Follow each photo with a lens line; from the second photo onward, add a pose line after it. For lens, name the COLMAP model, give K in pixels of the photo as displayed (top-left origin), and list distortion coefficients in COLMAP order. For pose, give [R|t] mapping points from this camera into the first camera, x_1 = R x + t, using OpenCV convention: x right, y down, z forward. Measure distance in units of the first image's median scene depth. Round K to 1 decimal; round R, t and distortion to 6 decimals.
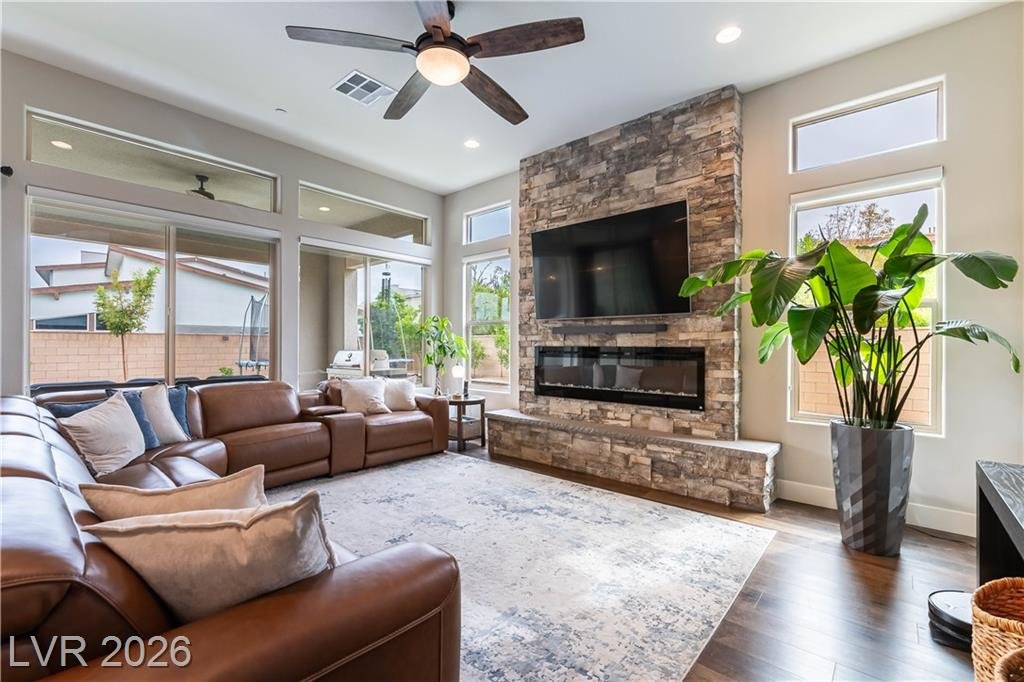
lens RADIAL K [[459.4, 0, 493.6], [0, 459.4, 339.3], [0, 0, 1]] dist [-0.002004, -0.001049]
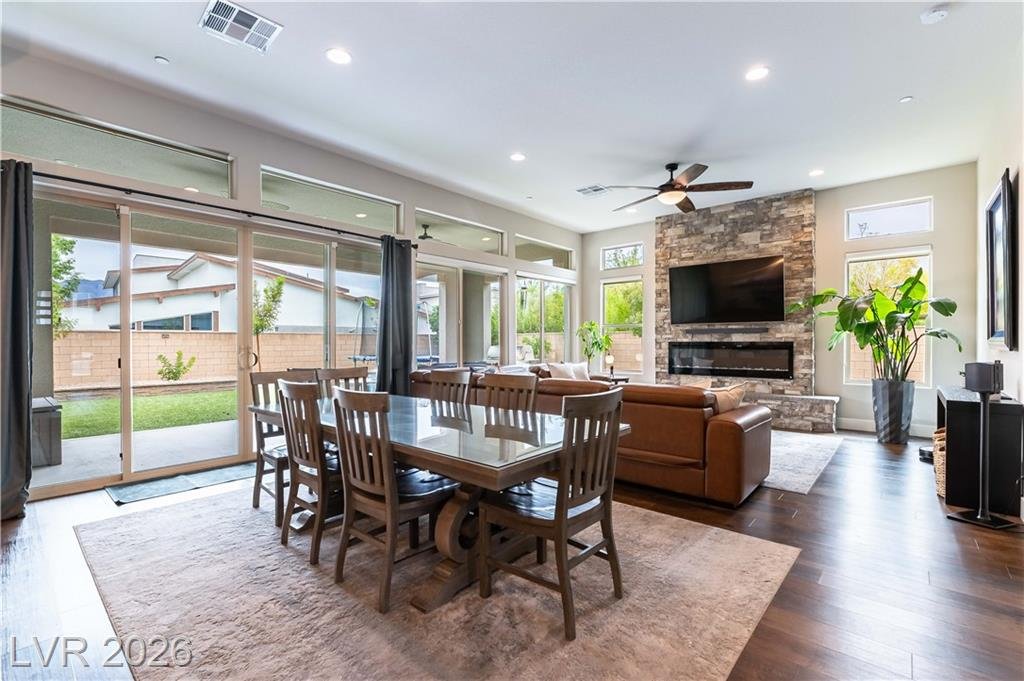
lens RADIAL K [[459.4, 0, 506.5], [0, 459.4, 341.5], [0, 0, 1]] dist [-0.002004, -0.001049]
pose [[0.999972, -0.006205, 0.004300, -0.563779], [0.006149, 0.999899, 0.012787, -0.011132], [-0.004379, -0.012760, 0.999909, -0.640529]]
